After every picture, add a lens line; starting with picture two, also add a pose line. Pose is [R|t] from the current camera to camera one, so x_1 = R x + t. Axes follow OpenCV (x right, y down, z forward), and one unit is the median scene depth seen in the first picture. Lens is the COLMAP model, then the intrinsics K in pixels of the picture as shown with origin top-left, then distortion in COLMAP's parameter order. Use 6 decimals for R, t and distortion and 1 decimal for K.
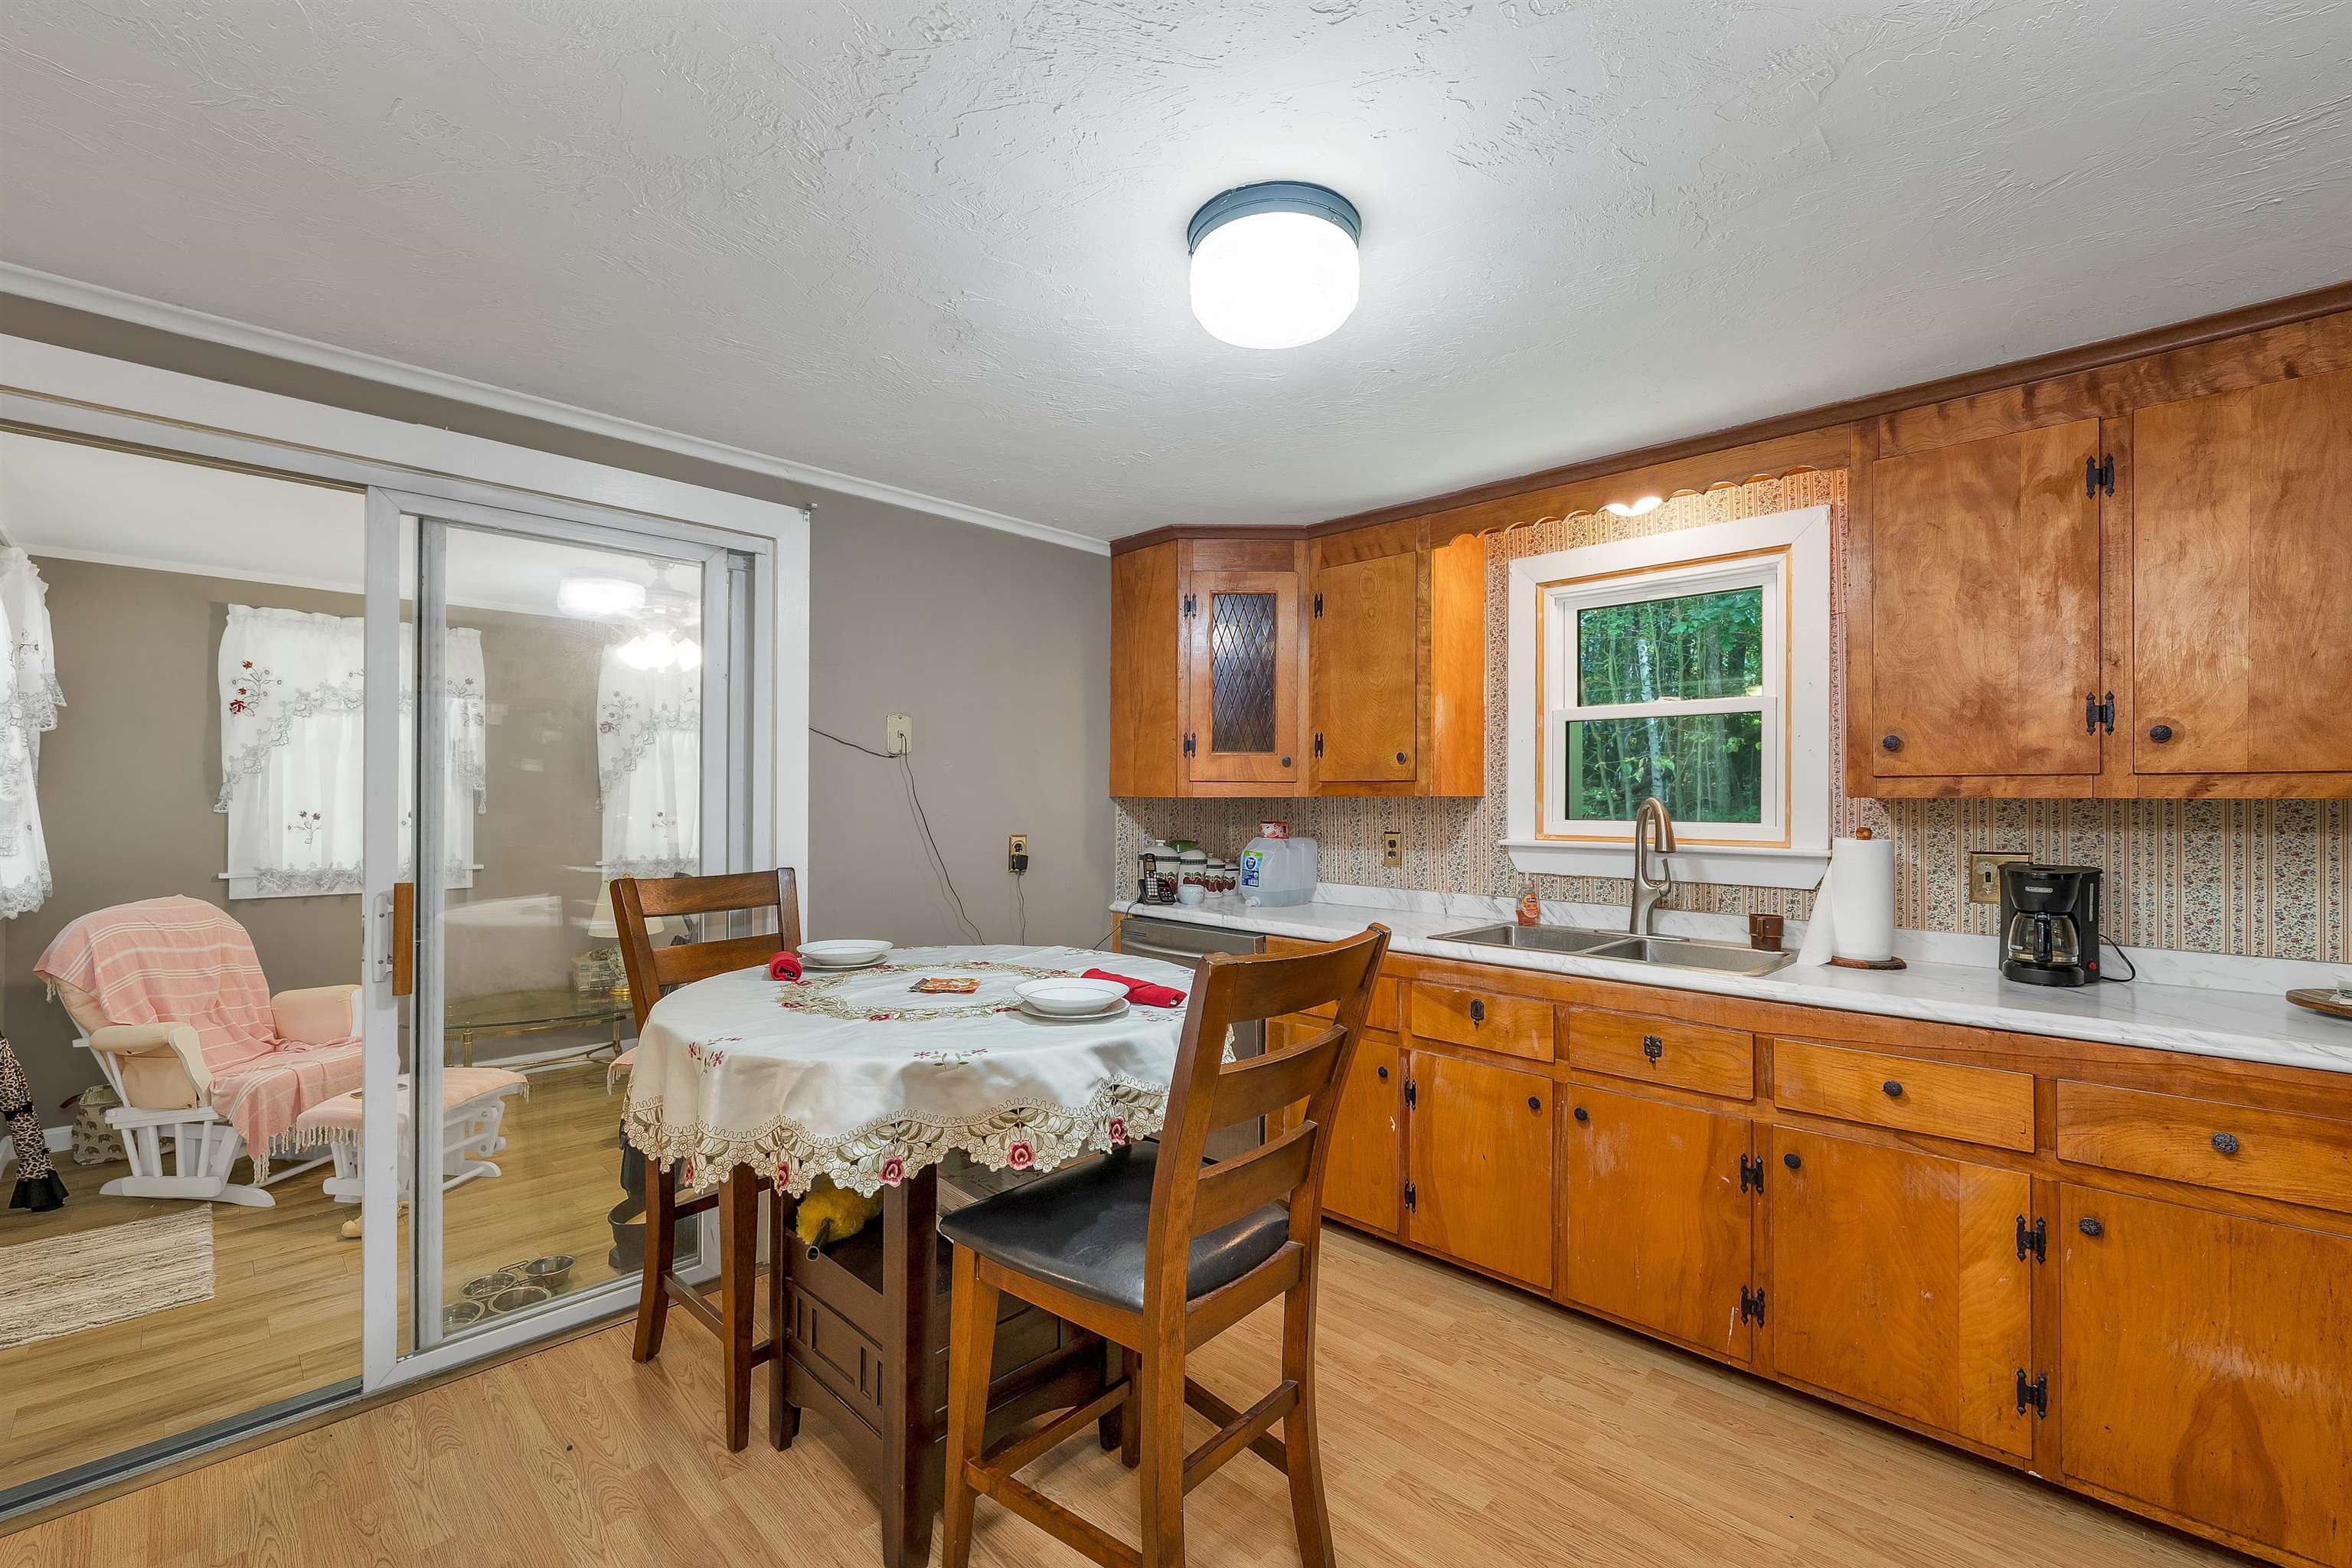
lens RADIAL K [[976.2, 0, 1178.3], [0, 976.2, 798.0], [0, 0, 1]] dist [-0.003773, -0.000541]
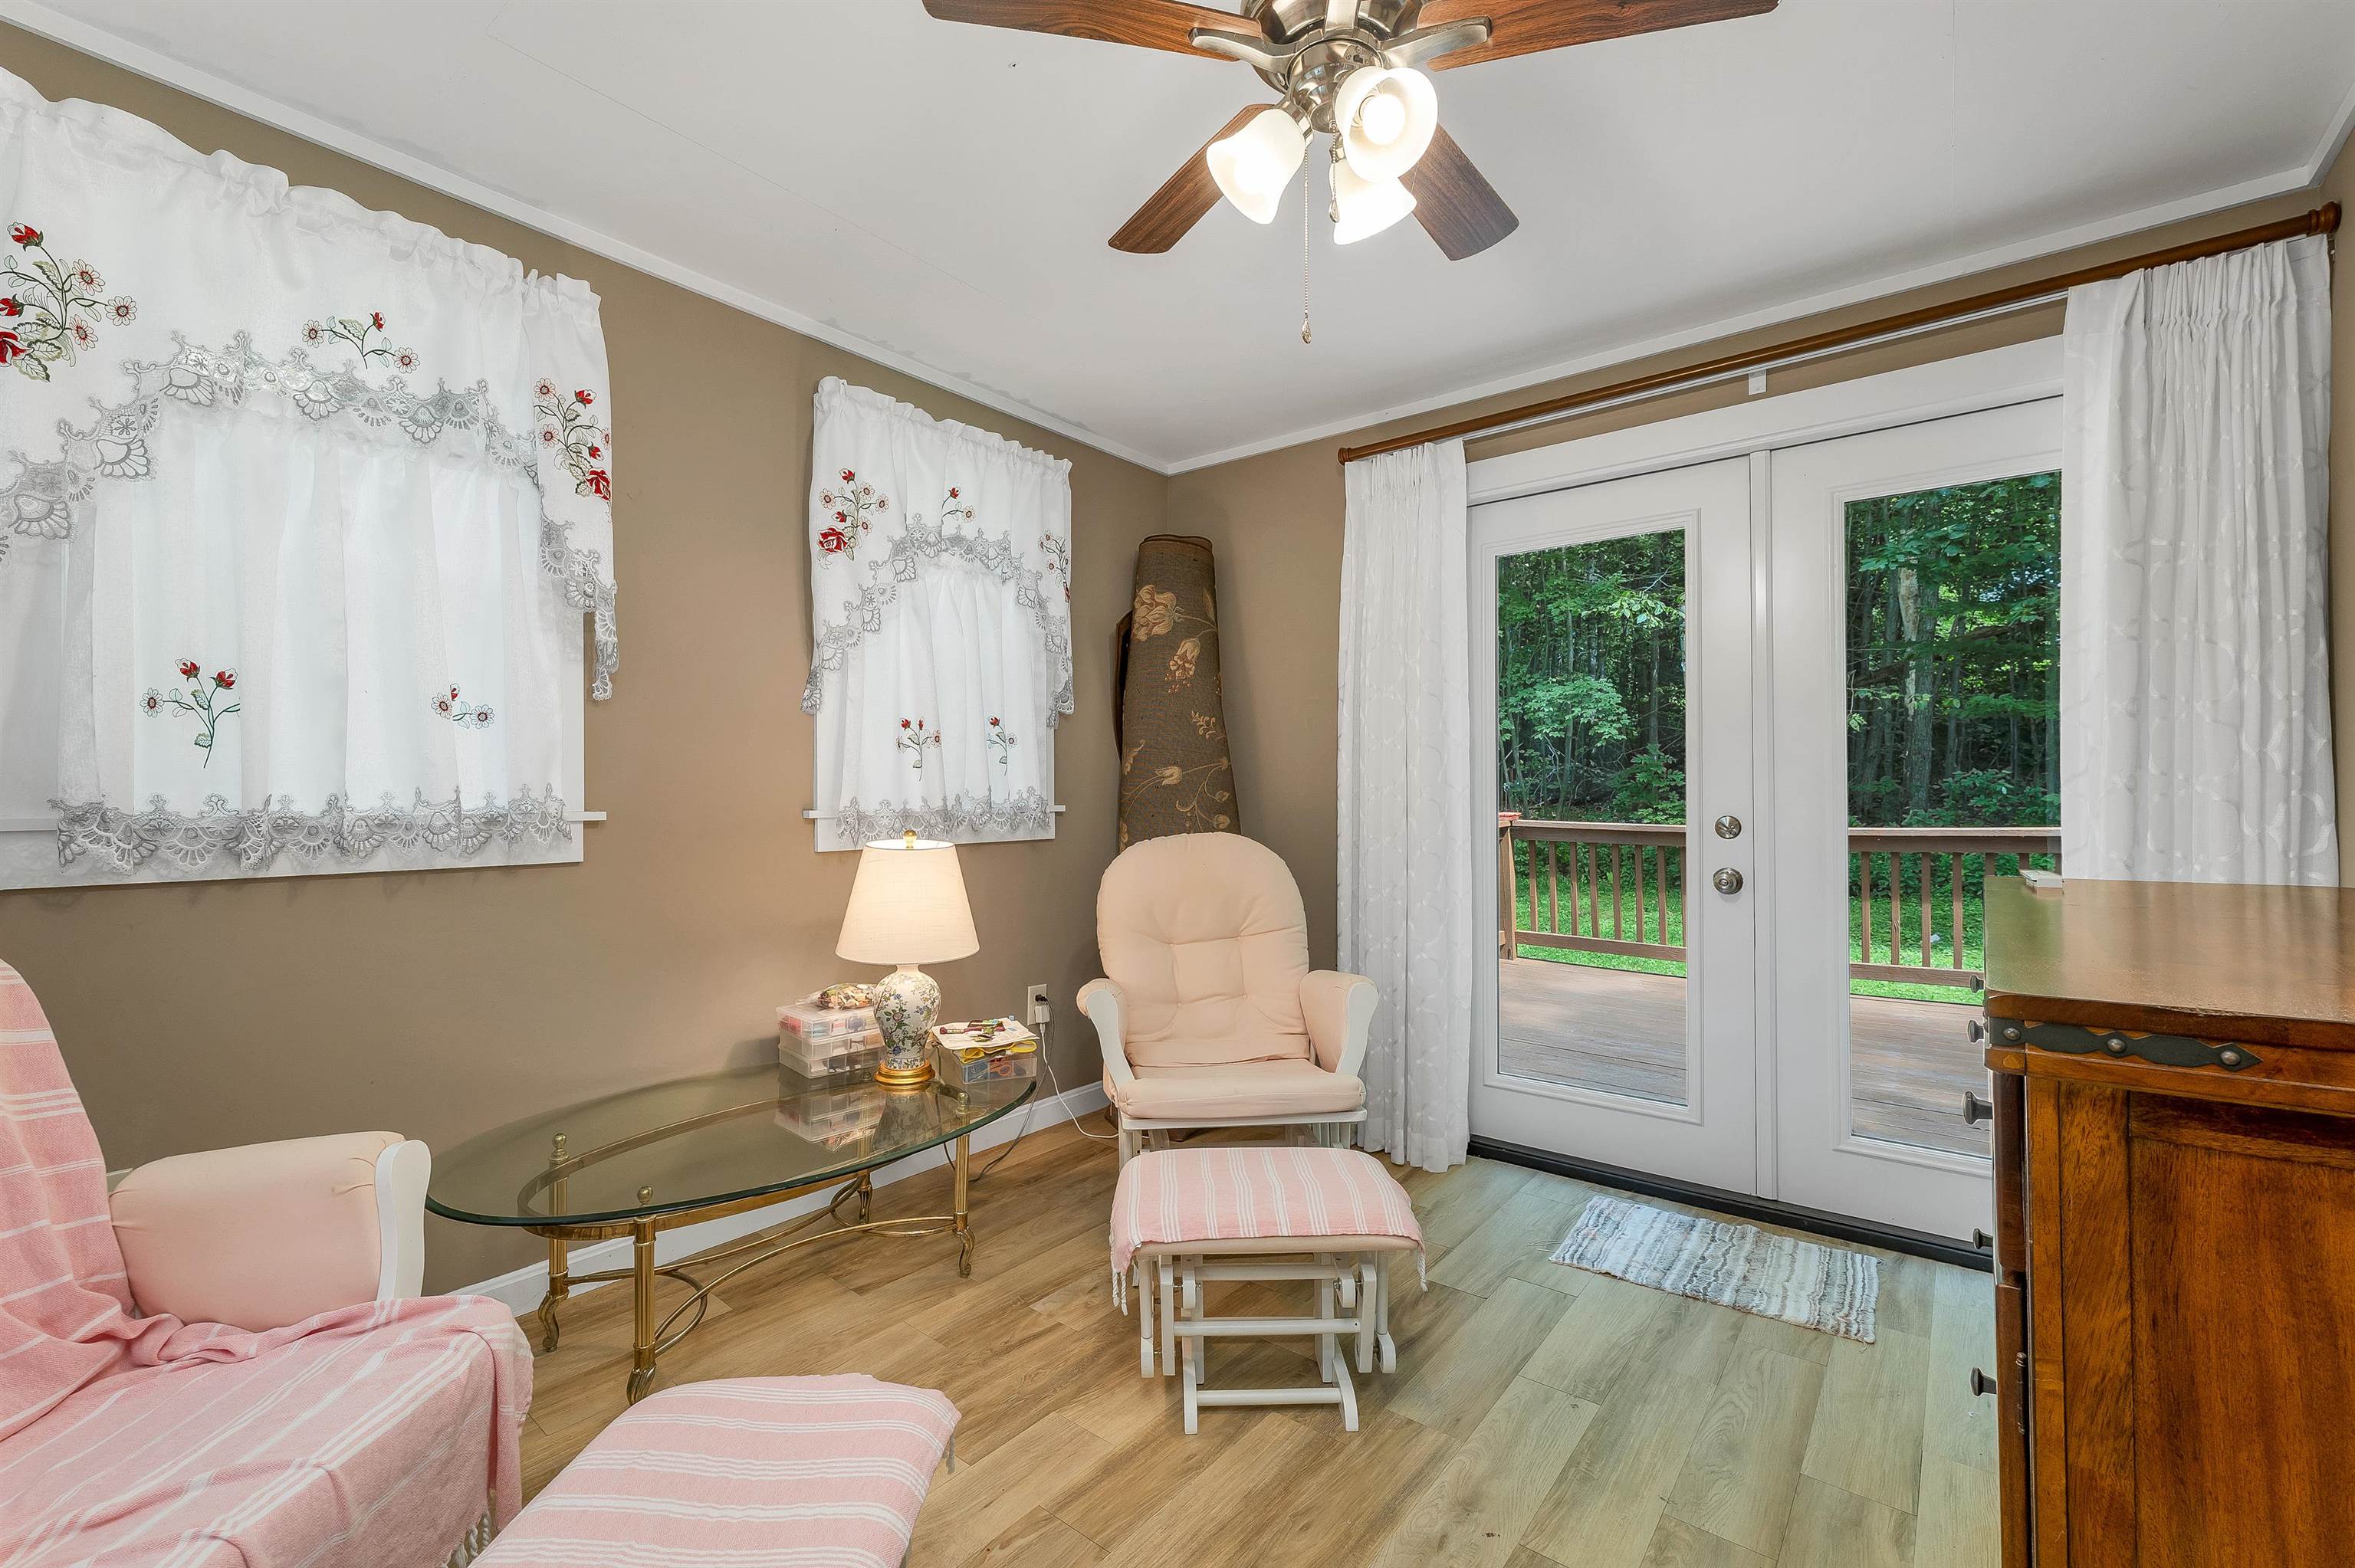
lens RADIAL K [[961.6, 0, 1159.1], [0, 961.6, 786.4], [0, 0, 1]] dist [-0.000724, 0.000147]
pose [[0.994120, -0.008031, 0.107981, -0.819509], [0.008807, 0.999939, -0.006712, 0.101307], [-0.107921, 0.007623, 0.994130, 0.850232]]
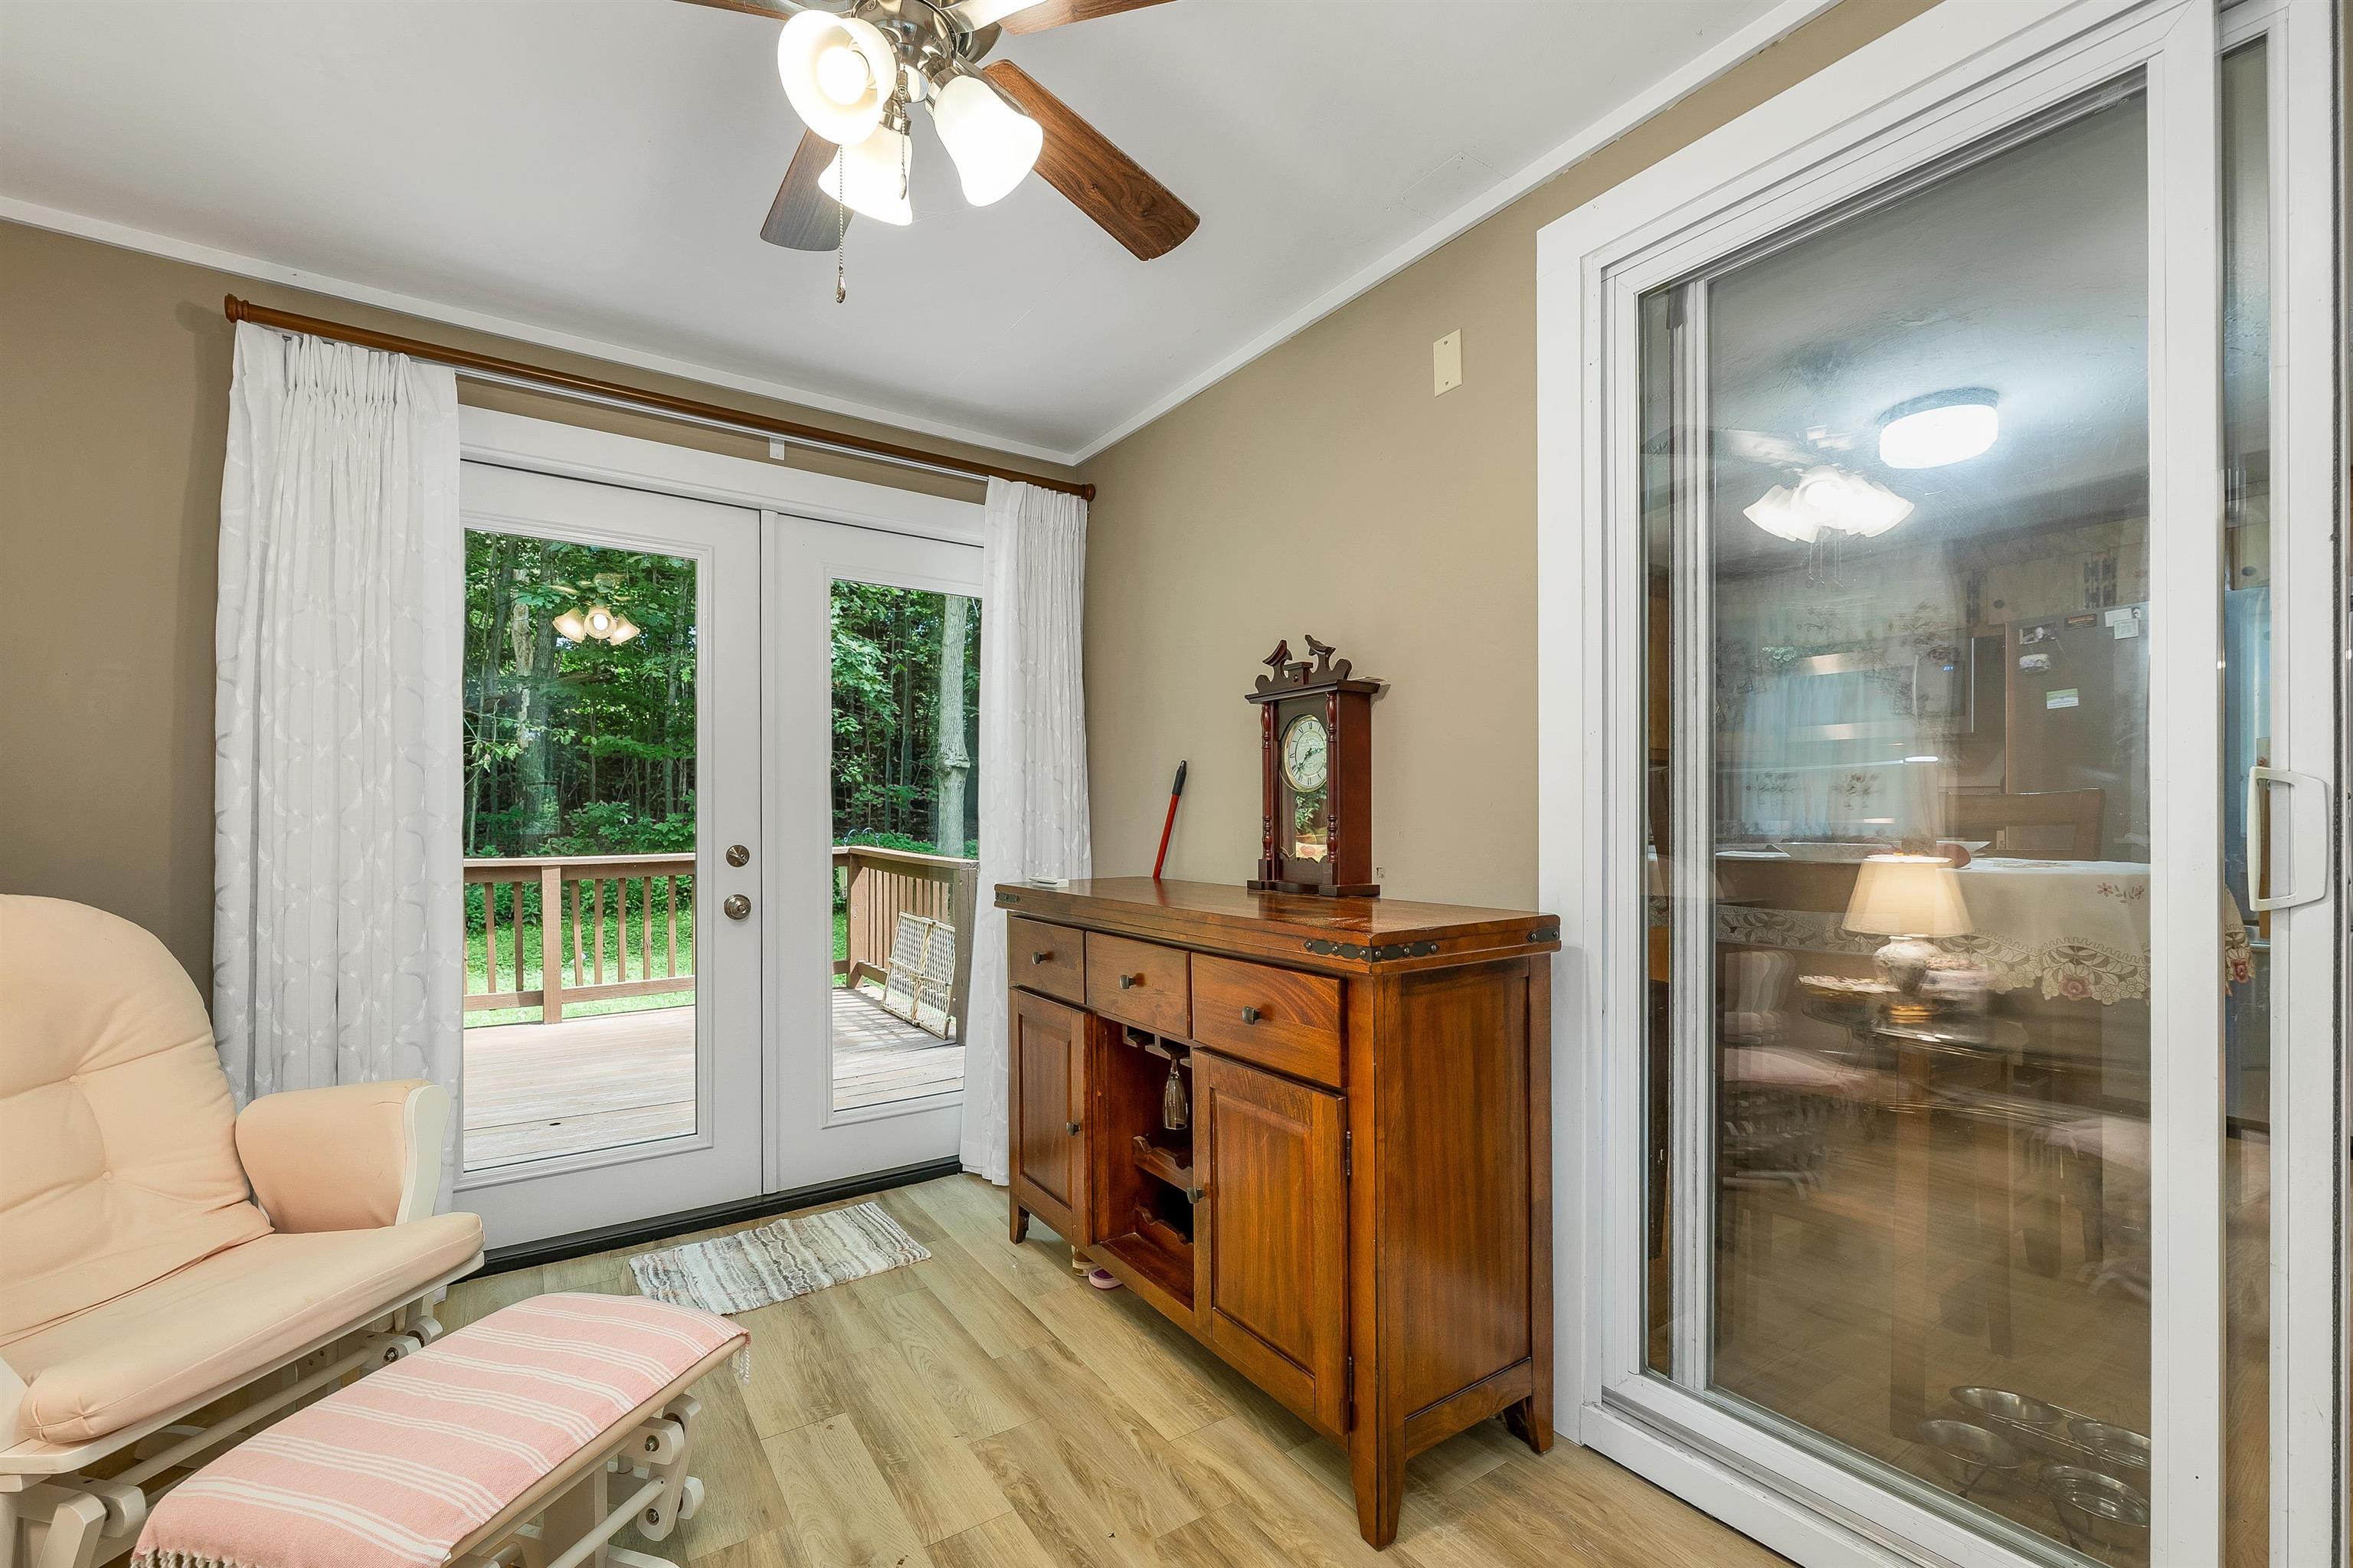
lens RADIAL K [[997.8, 0, 1141.8], [0, 997.8, 812.5], [0, 0, 1]] dist [0.000835, -0.000119]
pose [[0.209447, 0.004276, 0.977811, -1.129384], [-0.000030, 0.999990, -0.004367, 0.099270], [-0.977820, 0.000886, 0.209445, 1.143886]]
